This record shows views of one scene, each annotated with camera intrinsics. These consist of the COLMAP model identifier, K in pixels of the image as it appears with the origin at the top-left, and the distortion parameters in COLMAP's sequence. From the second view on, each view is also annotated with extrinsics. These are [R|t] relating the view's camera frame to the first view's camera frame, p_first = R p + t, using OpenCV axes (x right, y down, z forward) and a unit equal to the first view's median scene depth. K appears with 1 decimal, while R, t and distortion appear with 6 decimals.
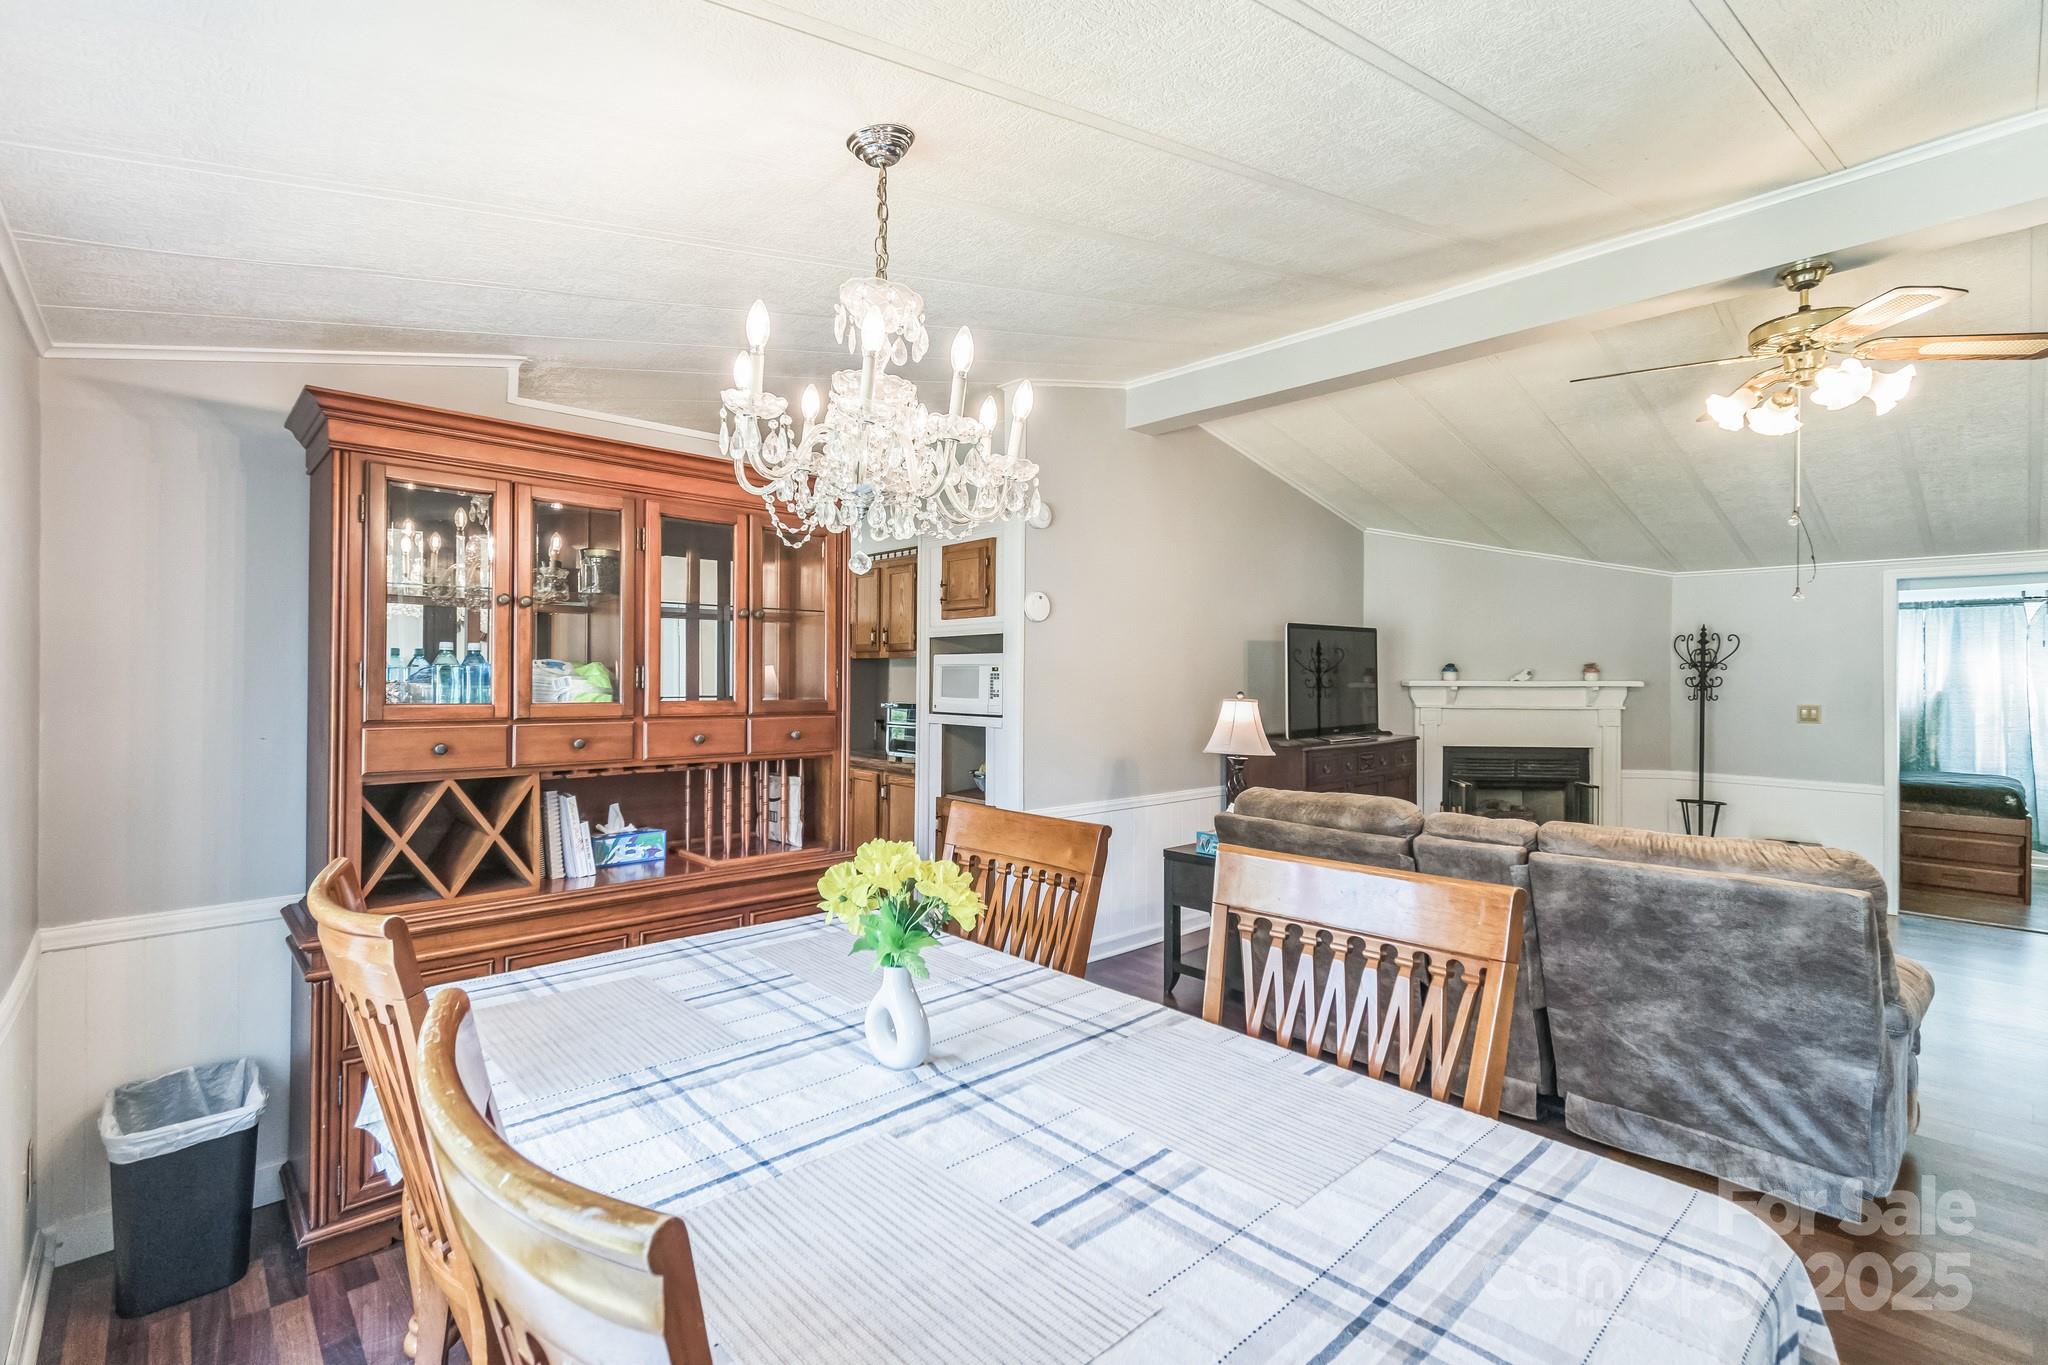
lens RADIAL K [[917.9, 0, 1023.8], [0, 917.9, 677.8], [0, 0, 1]] dist [0.000989, -0.000065]
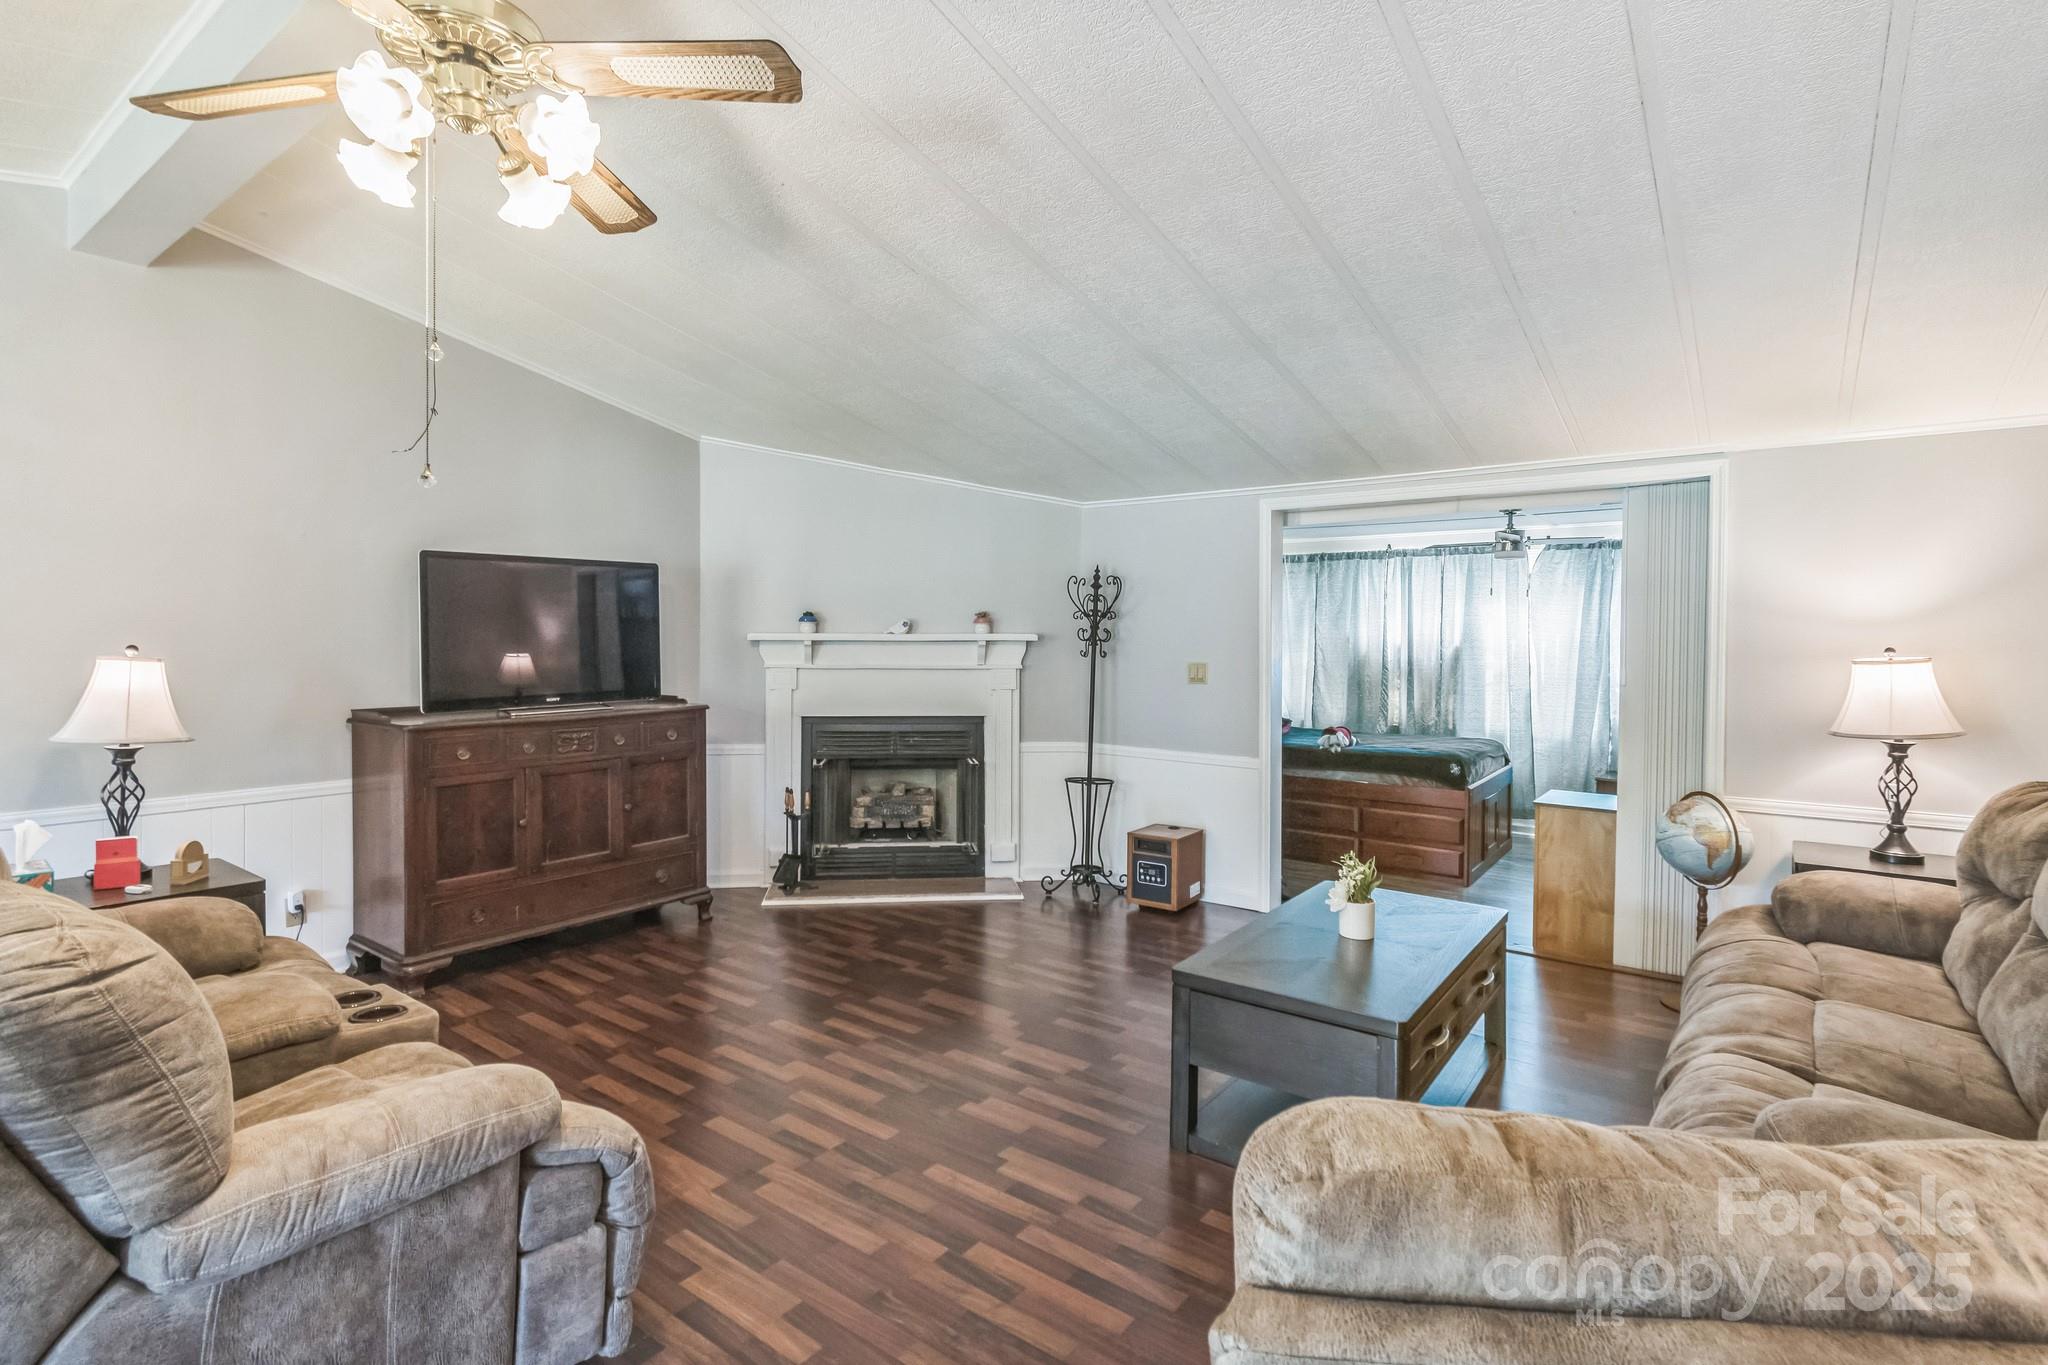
lens RADIAL K [[1000.8, 0, 1024.7], [0, 1000.8, 674.9], [0, 0, 1]] dist [0.000869, 0.000192]
pose [[0.986460, -0.006910, 0.163854, 0.521806], [0.000445, 0.999221, 0.039461, 0.004800], [-0.164000, -0.038854, 0.985695, 0.122352]]
